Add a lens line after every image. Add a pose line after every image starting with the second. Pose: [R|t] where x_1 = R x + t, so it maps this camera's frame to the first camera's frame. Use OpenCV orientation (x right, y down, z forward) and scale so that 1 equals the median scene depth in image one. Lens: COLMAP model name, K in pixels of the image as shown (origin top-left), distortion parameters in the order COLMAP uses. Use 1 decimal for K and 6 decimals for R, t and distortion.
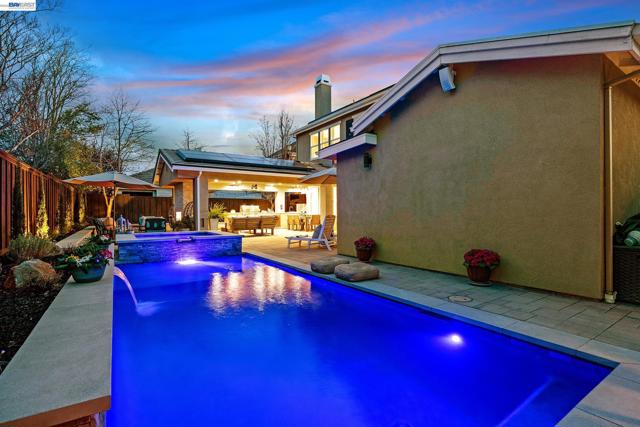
lens RADIAL K [[316.0, 0, 320.0], [0, 316.0, 213.5], [0, 0, 1]] dist [0.000270, 0.000183]
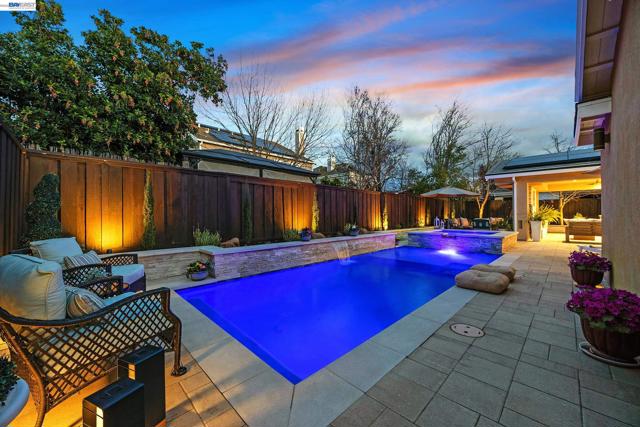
lens RADIAL K [[245.8, 0, 320.0], [0, 245.8, 213.5], [0, 0, 1]] dist [0.001042, 0.000009]
pose [[0.174671, -0.002655, -0.984623, 0.503806], [-0.005081, 0.999981, -0.003598, -0.002222], [0.984614, 0.005631, 0.174655, 0.289648]]
